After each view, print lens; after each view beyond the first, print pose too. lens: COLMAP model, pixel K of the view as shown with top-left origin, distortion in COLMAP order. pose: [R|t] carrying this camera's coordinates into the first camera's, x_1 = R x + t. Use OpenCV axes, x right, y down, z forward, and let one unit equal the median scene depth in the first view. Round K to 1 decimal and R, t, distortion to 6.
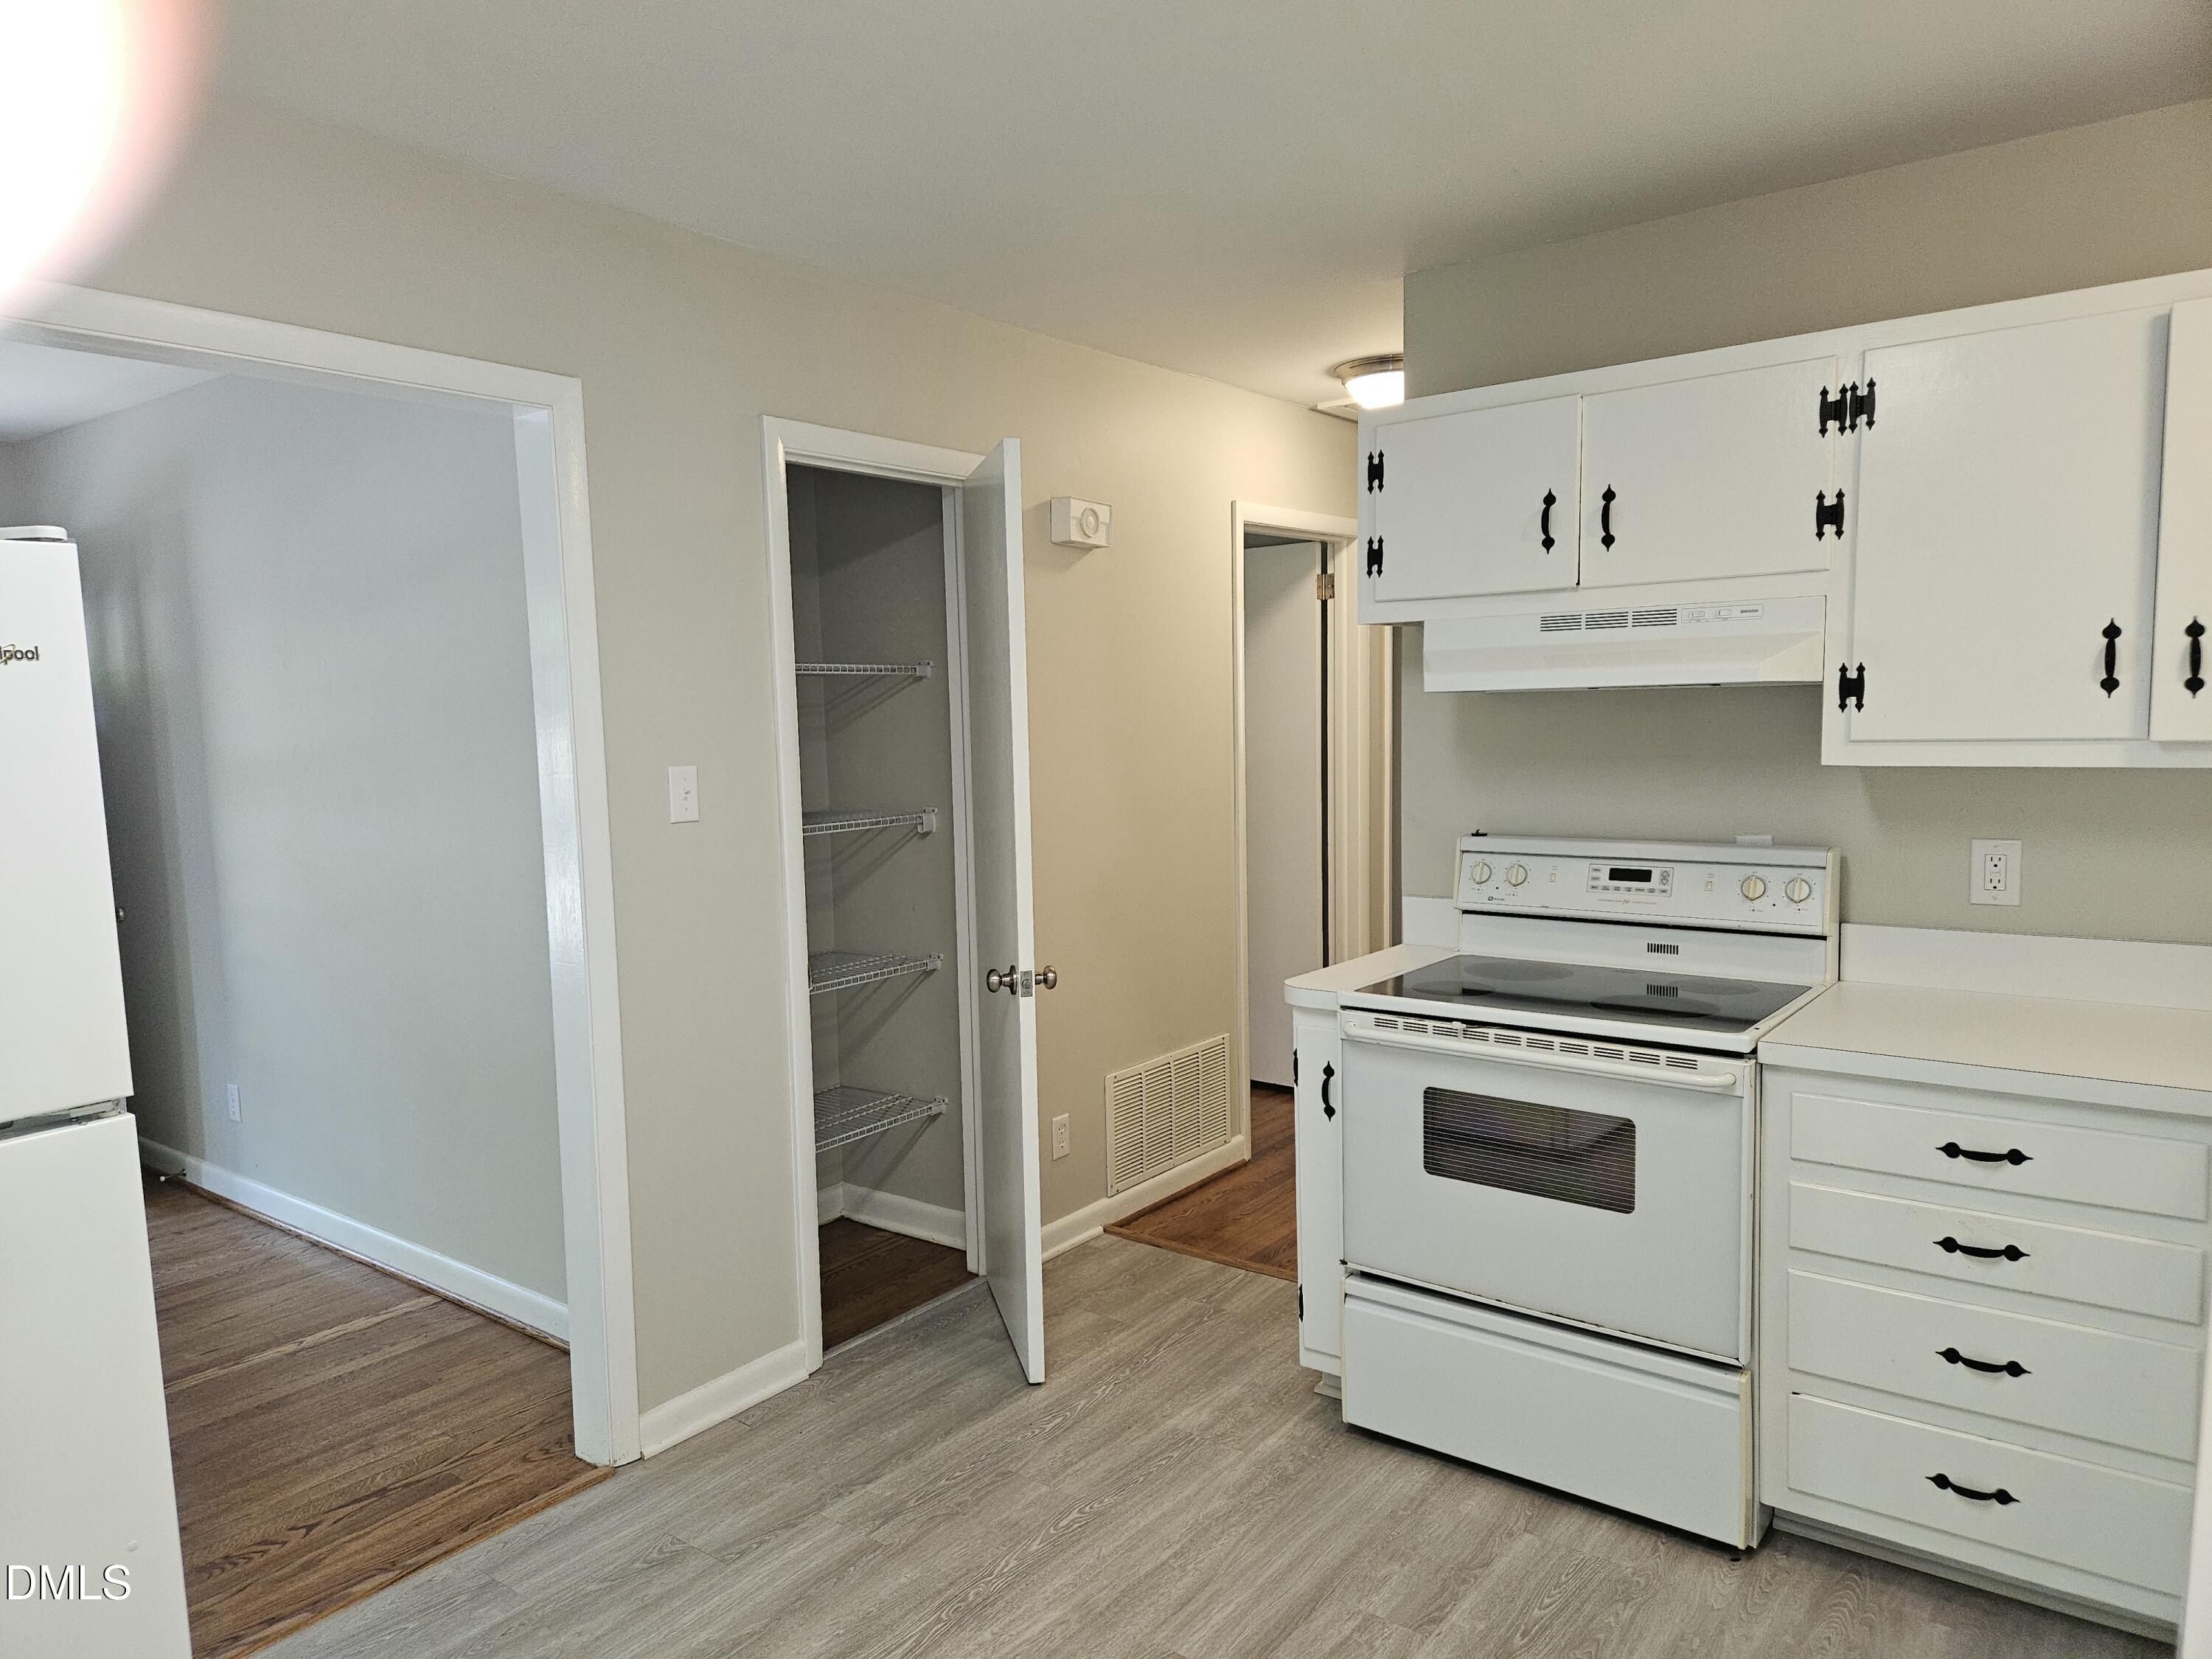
lens RADIAL K [[1474.7, 0, 1065.6], [0, 1474.7, 848.4], [0, 0, 1]] dist [0.076266, -0.055696]
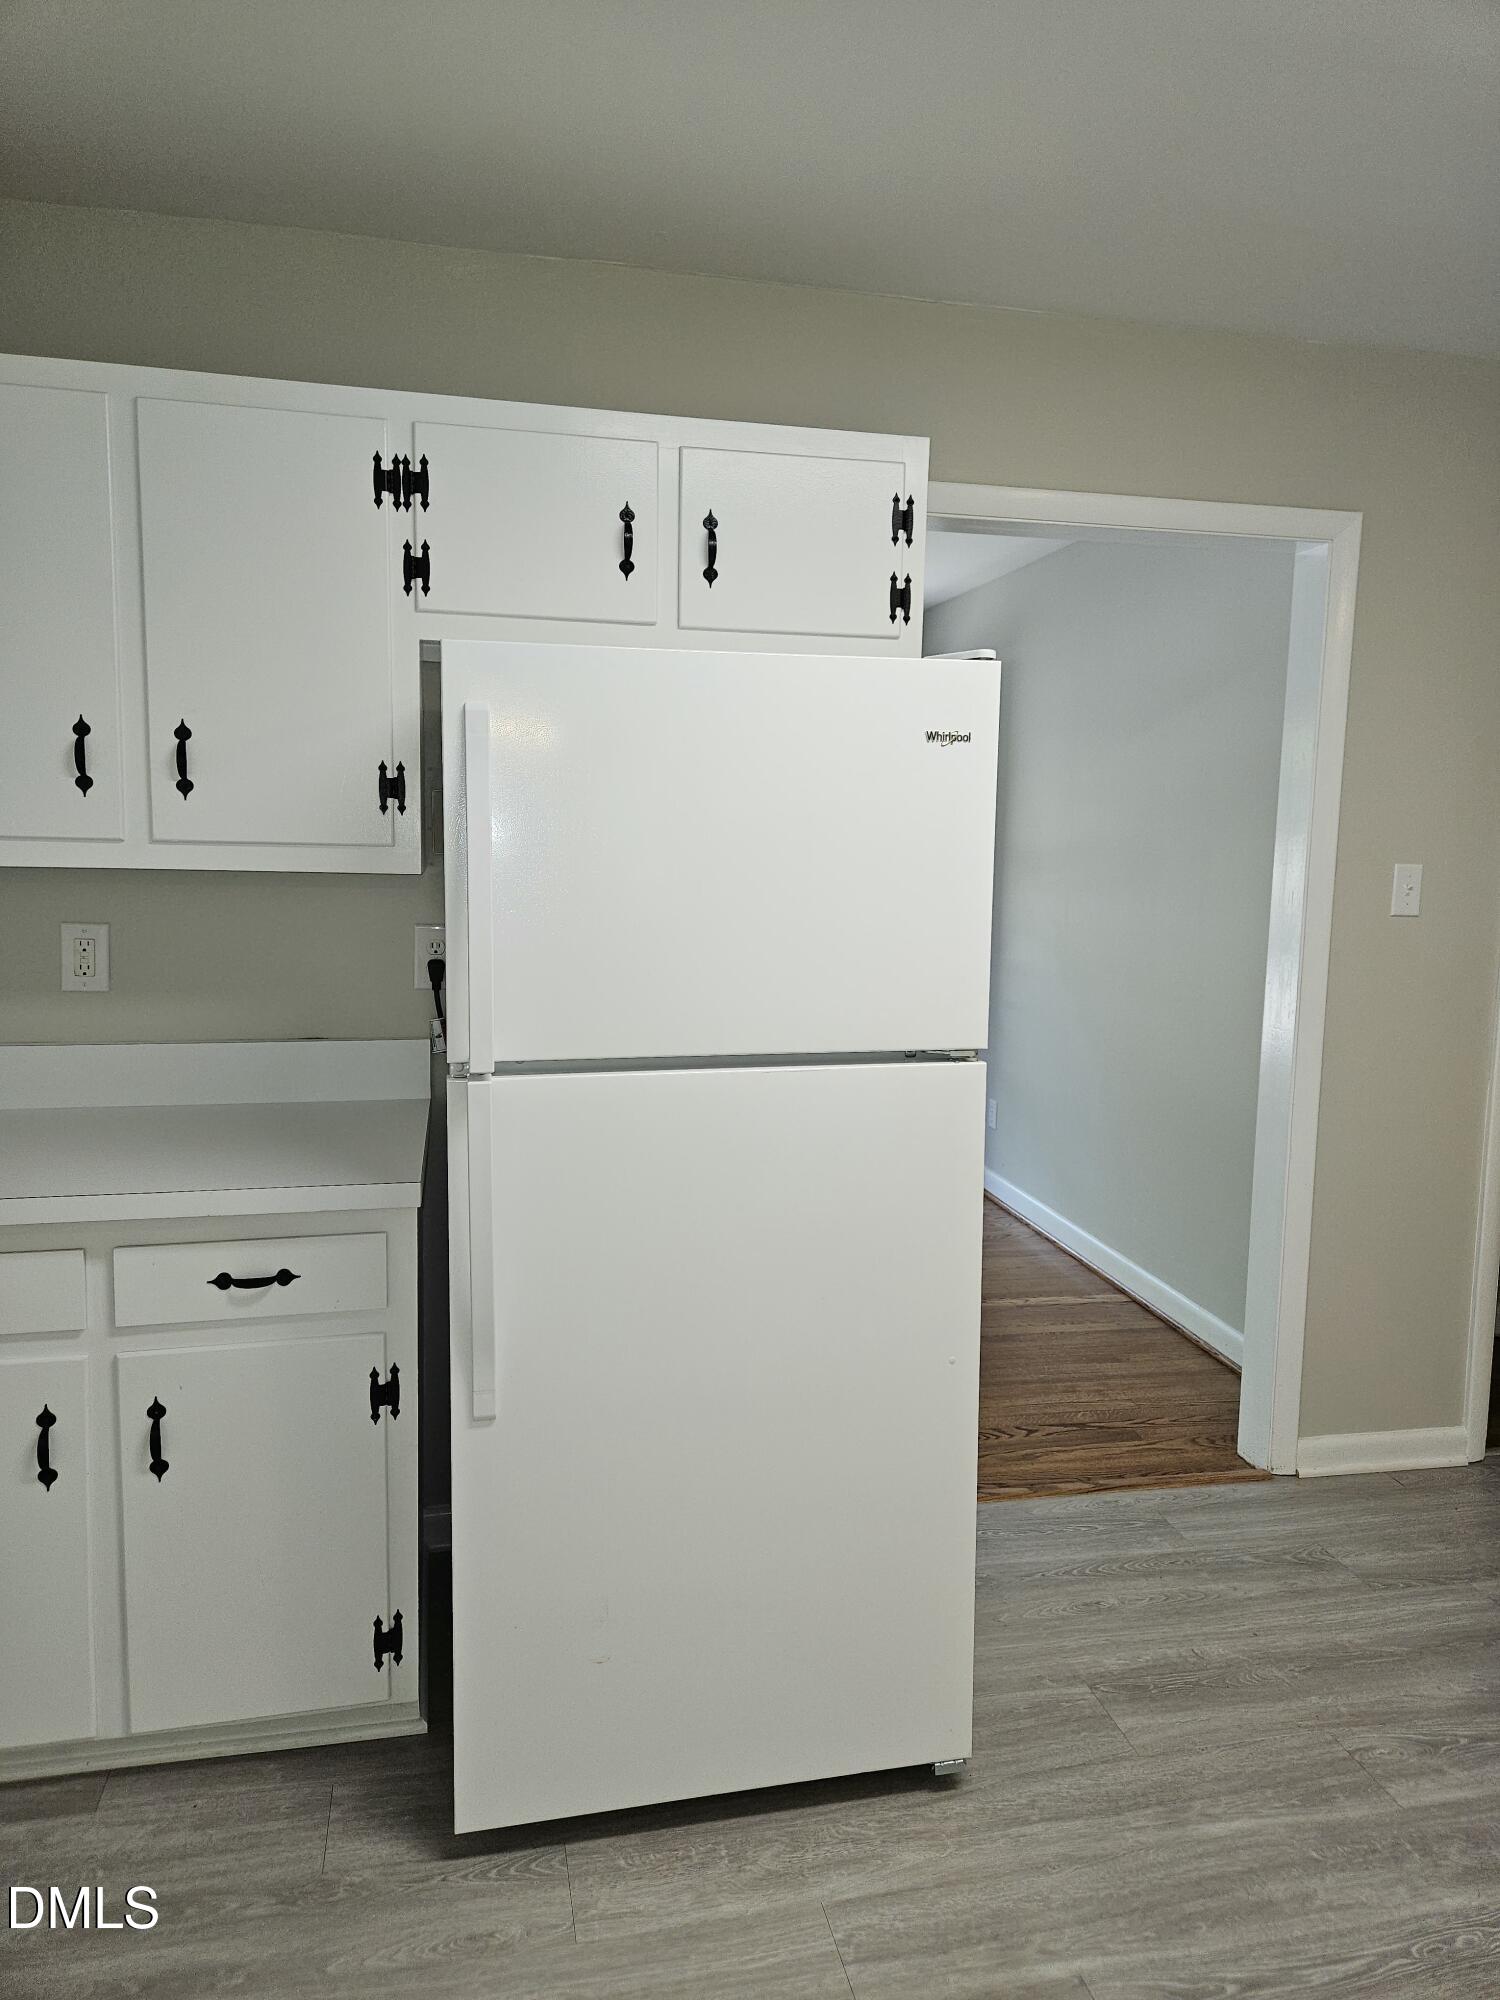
lens RADIAL K [[1333.4, 0, 743.6], [0, 1333.4, 976.8], [0, 0, 1]] dist [0.076266, -0.055696]
pose [[0.770206, 0.109797, -0.628273, -0.002990], [-0.104148, 0.993500, 0.045948, 0.031109], [0.629234, 0.030044, 0.776635, -0.068679]]
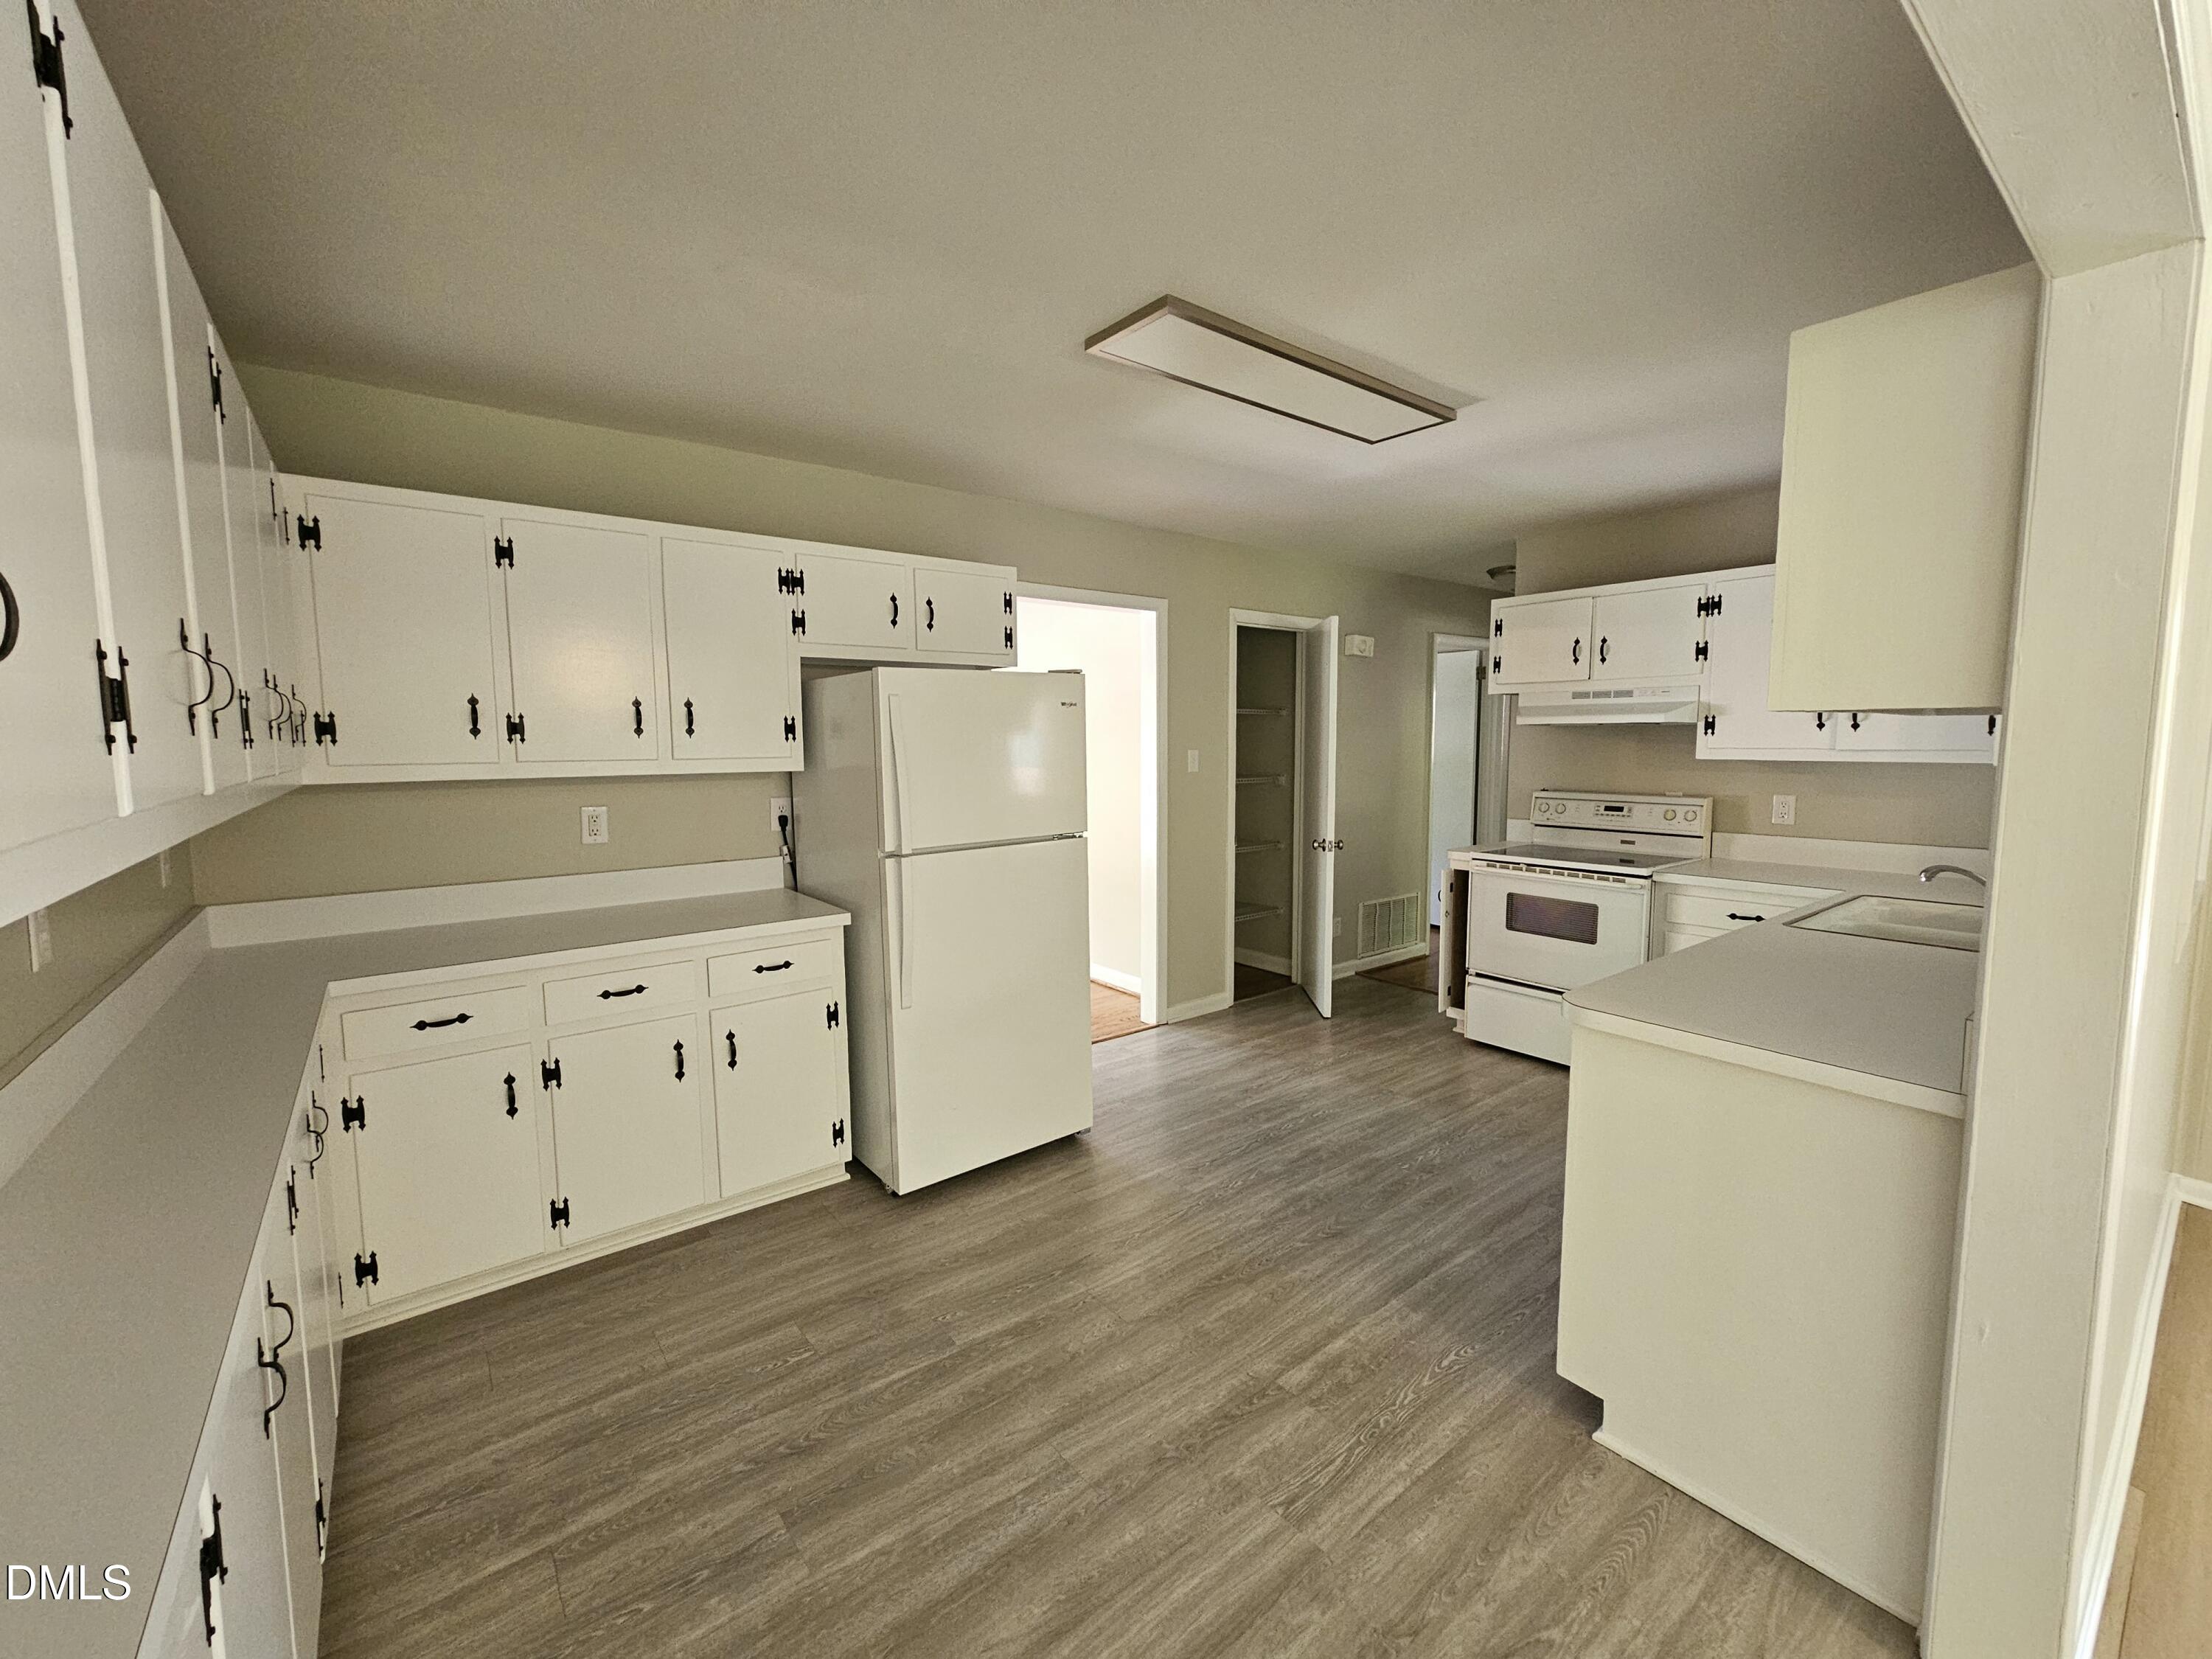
lens RADIAL K [[913.0, 0, 1096.4], [0, 913.0, 818.3], [0, 0, 1]] dist [0.006397, -0.000457]
pose [[0.971291, 0.040259, -0.234464, -0.052221], [-0.041551, 0.999136, -0.000569, 0.068039], [0.234239, 0.010295, 0.972125, -0.530432]]
